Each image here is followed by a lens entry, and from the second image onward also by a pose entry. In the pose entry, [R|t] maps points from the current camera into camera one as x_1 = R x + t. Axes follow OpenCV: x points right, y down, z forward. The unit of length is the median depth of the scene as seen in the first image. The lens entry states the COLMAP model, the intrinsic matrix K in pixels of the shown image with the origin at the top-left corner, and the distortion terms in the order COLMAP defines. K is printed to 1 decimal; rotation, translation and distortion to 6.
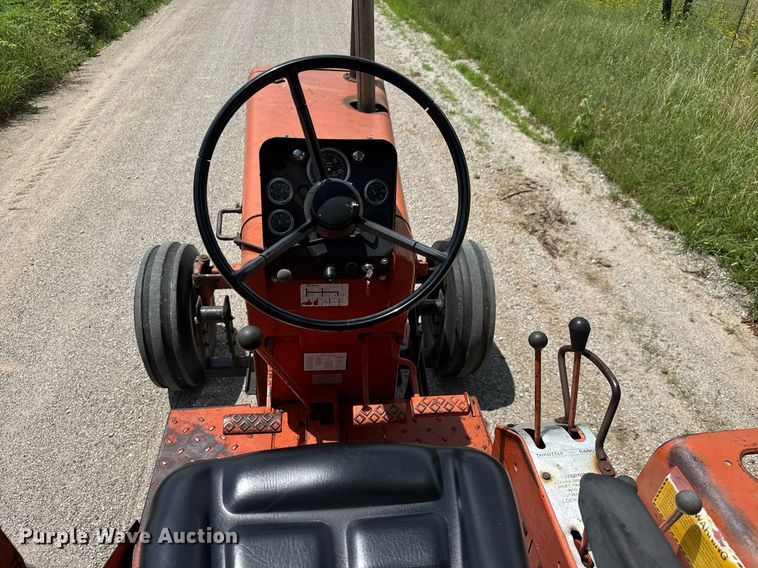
lens RADIAL K [[544.8, 0, 365.2], [0, 544.8, 284.6], [0, 0, 1]] dist [0.080092, -0.130799]
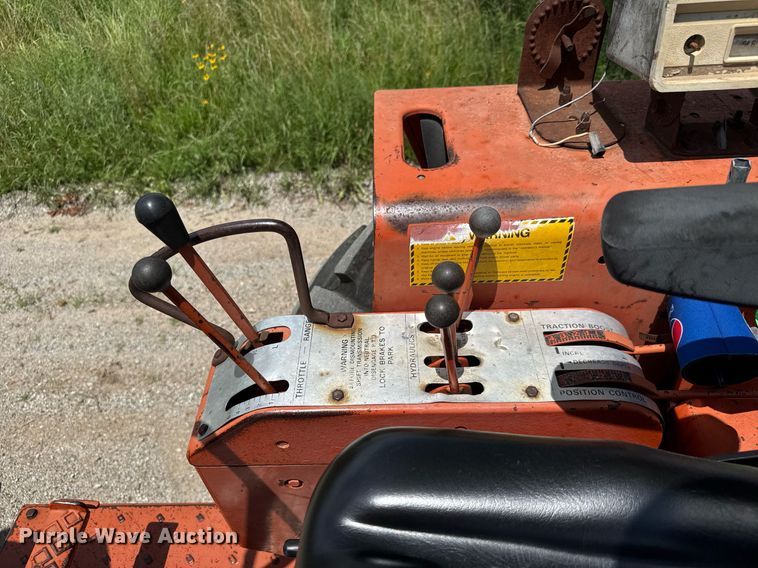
lens RADIAL K [[544.8, 0, 365.2], [0, 544.8, 284.6], [0, 0, 1]] dist [0.080092, -0.130799]
pose [[0.110035, -0.692935, 0.712554, -0.008823], [0.609105, 0.613525, 0.502572, -0.008781], [-0.785419, 0.378720, 0.489579, 0.188253]]
